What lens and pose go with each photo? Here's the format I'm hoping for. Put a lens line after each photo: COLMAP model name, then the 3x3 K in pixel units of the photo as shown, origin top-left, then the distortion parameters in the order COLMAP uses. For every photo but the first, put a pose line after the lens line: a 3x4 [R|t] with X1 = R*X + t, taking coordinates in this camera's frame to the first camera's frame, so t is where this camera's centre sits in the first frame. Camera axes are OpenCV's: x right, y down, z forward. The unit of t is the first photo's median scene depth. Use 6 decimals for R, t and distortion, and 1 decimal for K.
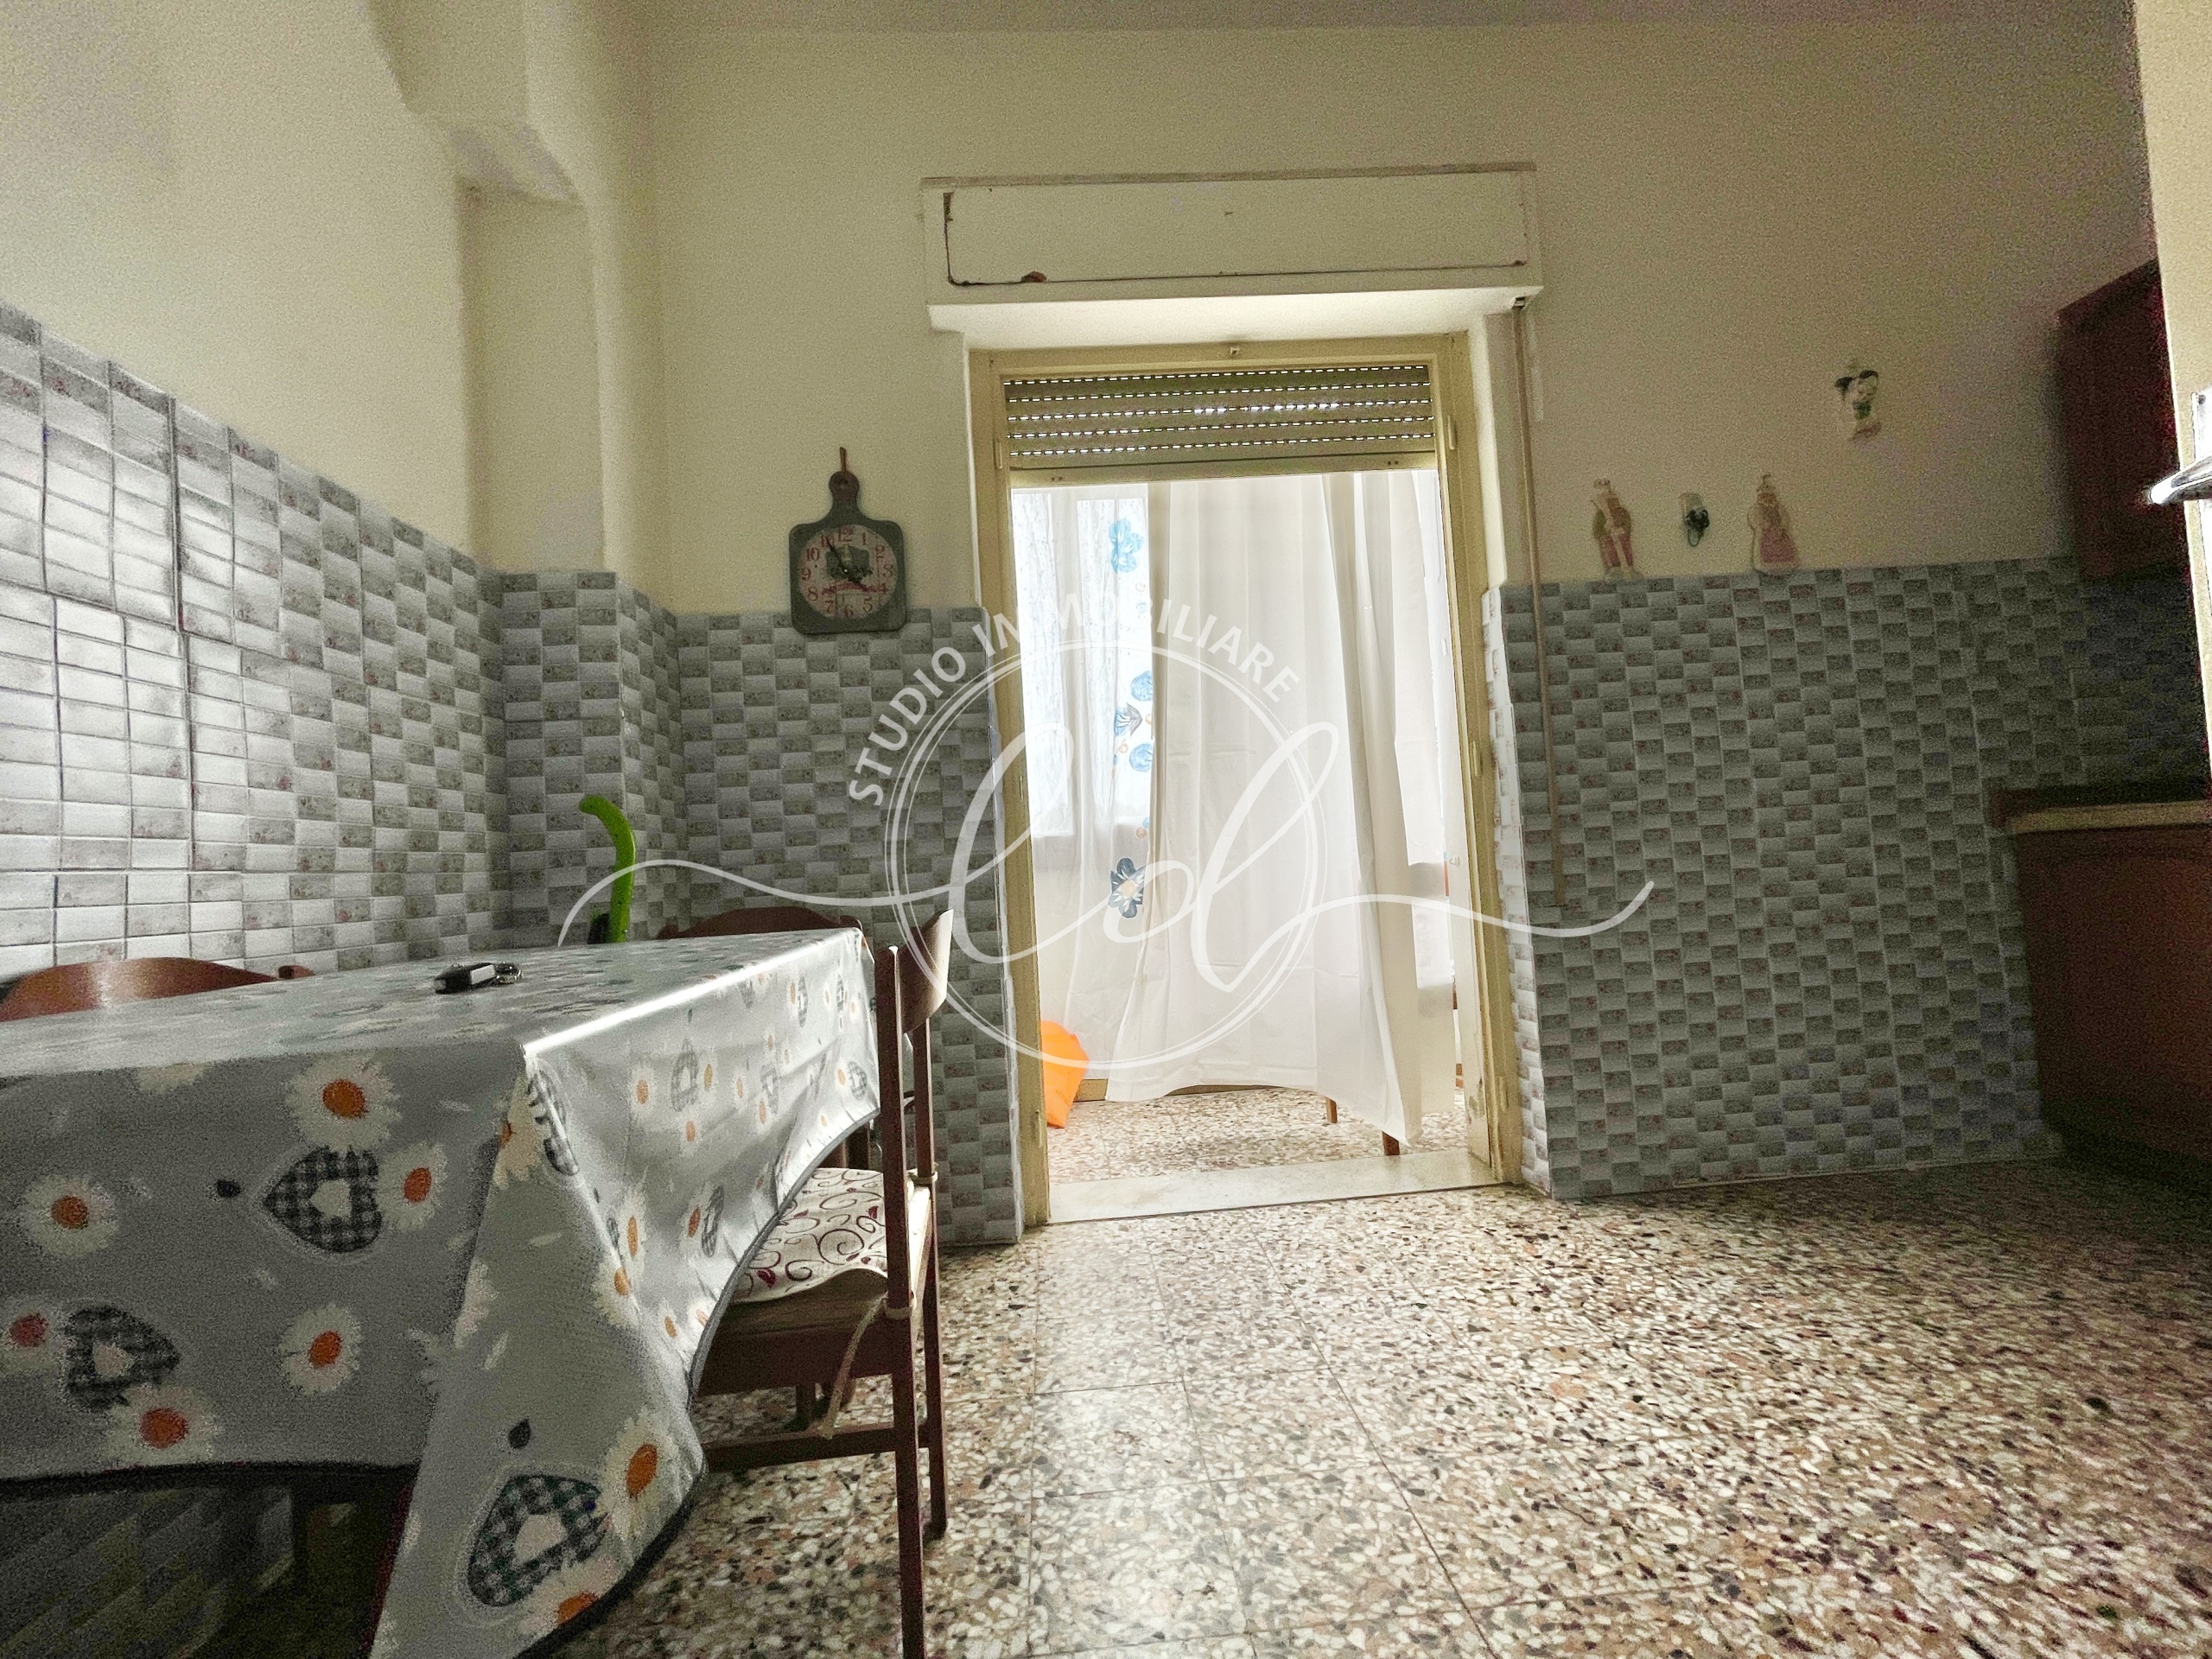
lens RADIAL K [[898.9, 0, 1106.0], [0, 898.9, 829.5], [0, 0, 1]] dist [-0.000557, 0.014601]
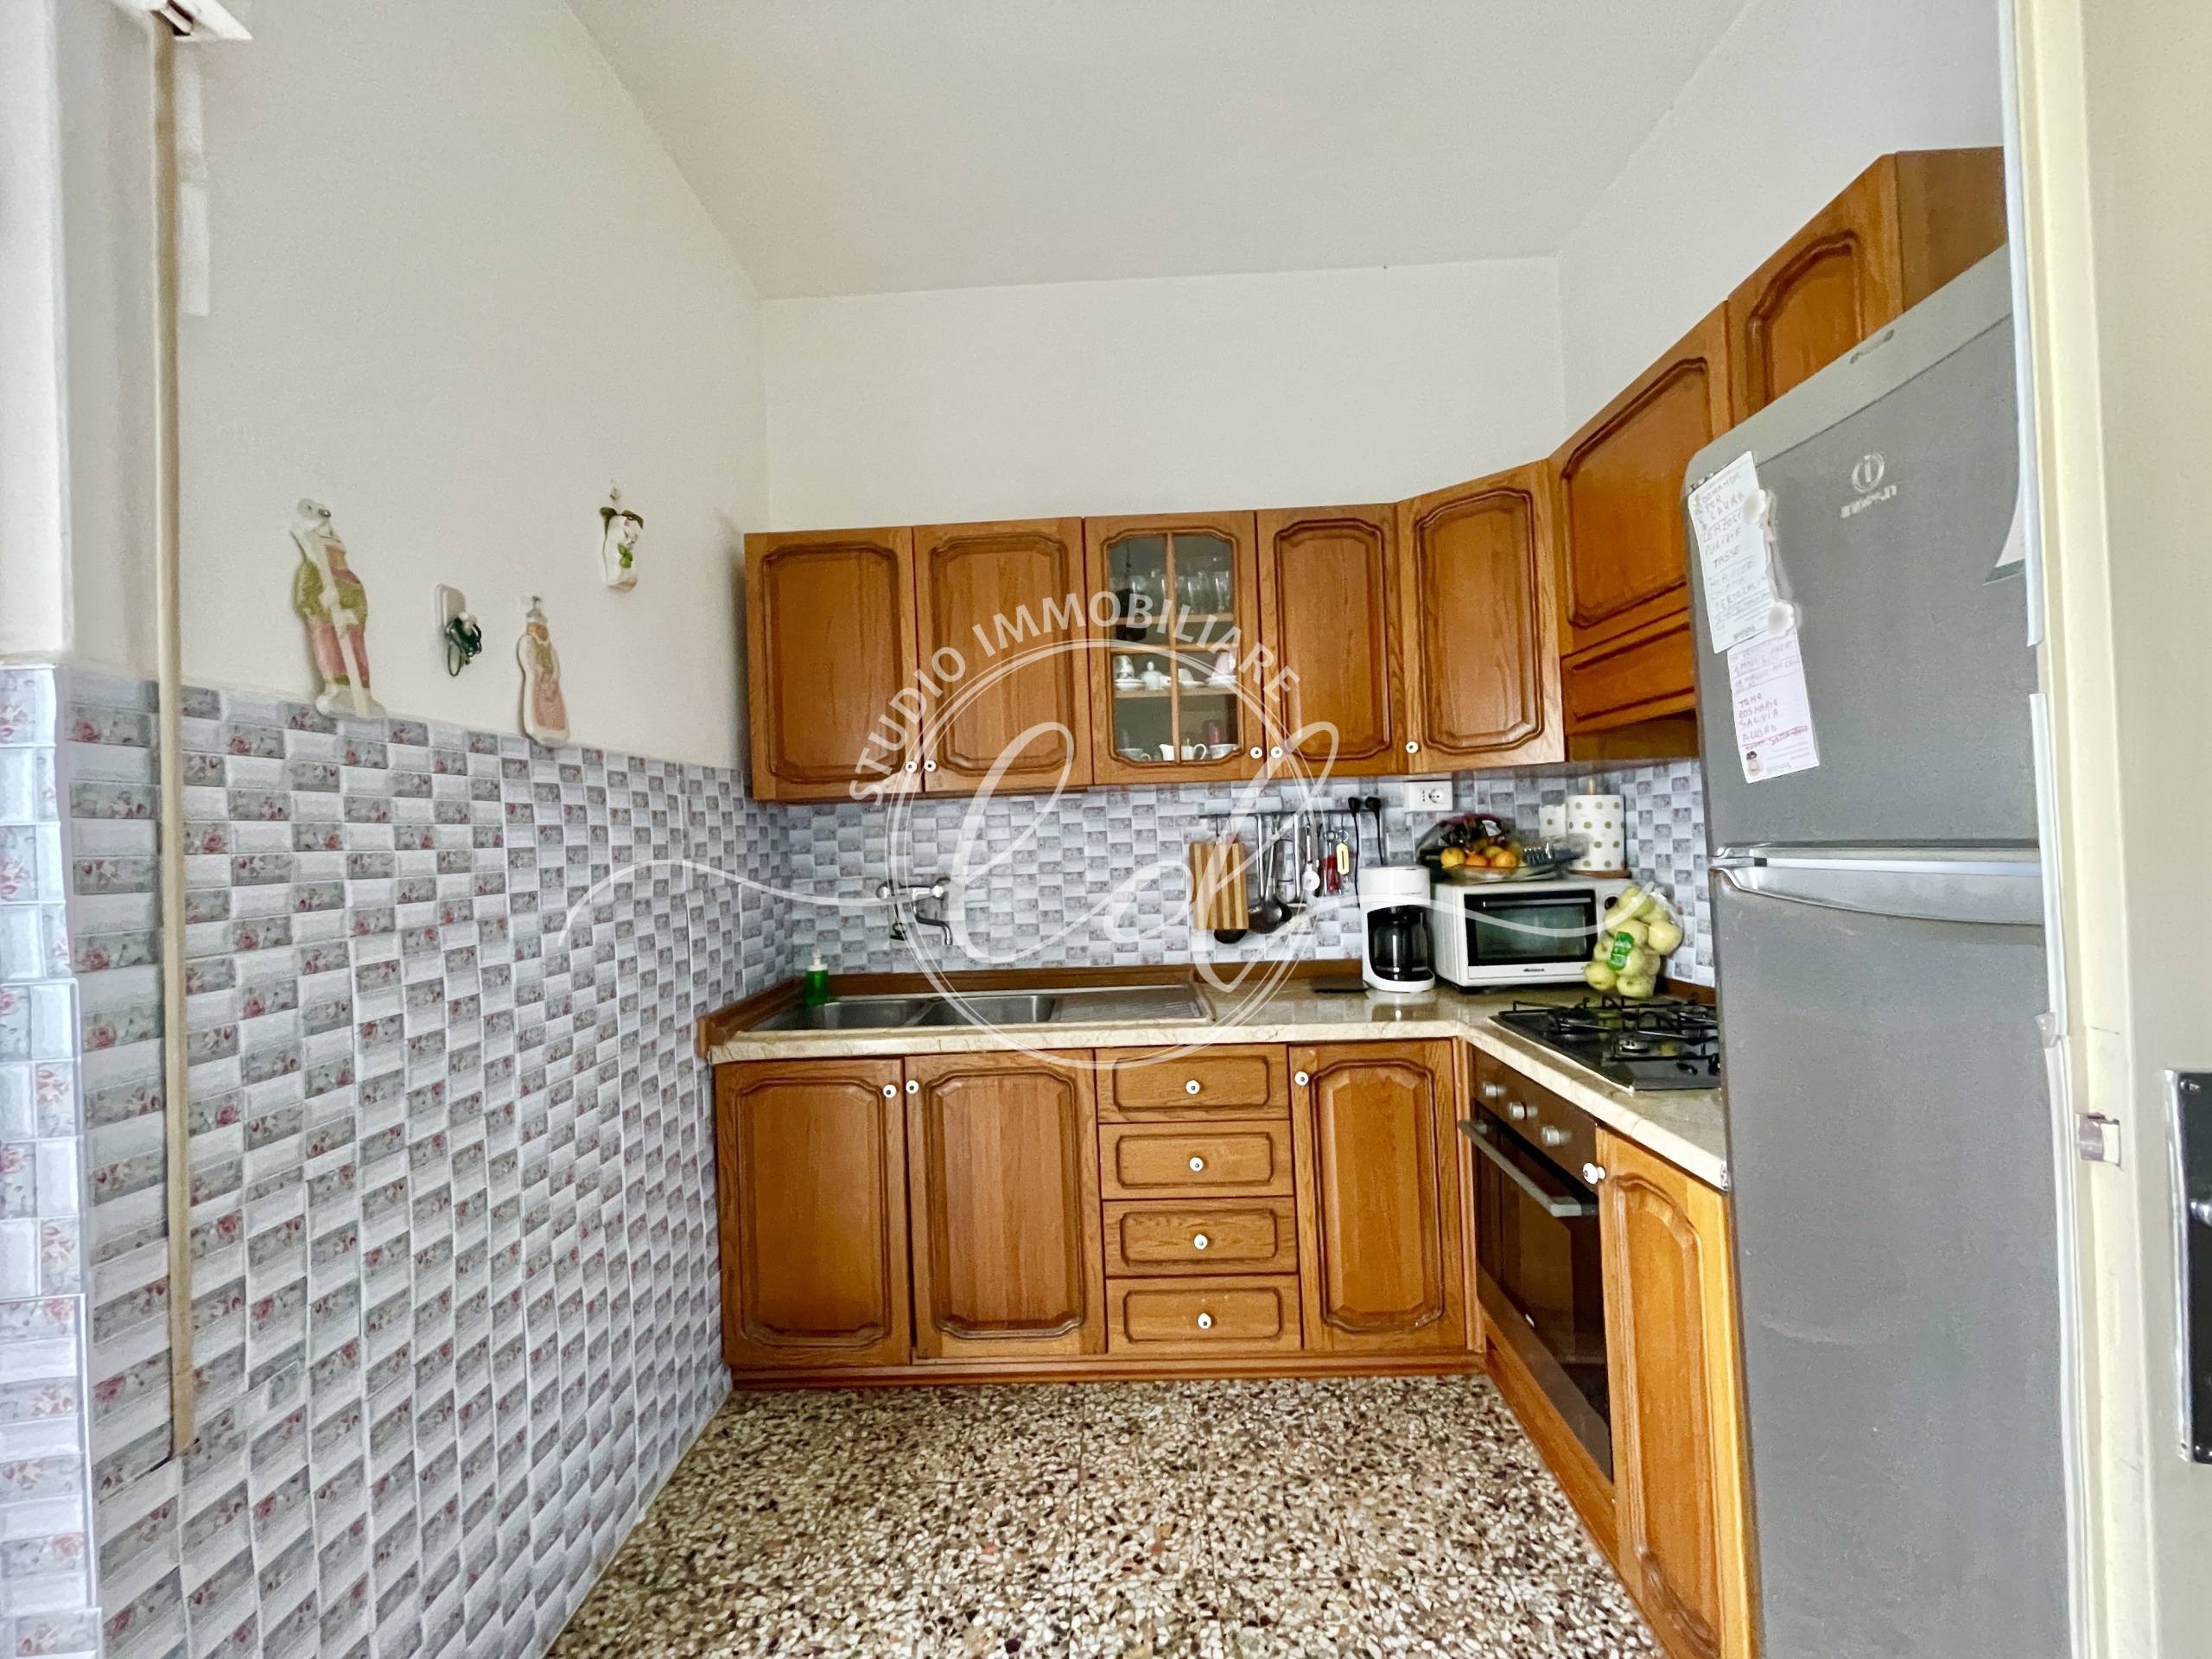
lens RADIAL K [[888.2, 0, 1106.0], [0, 888.2, 829.5], [0, 0, 1]] dist [-0.002356, 0.002427]
pose [[0.069894, 0.059624, 0.995771, 0.101565], [-0.008350, 0.998212, -0.059184, -0.183183], [-0.997519, -0.004178, 0.070267, 0.531901]]
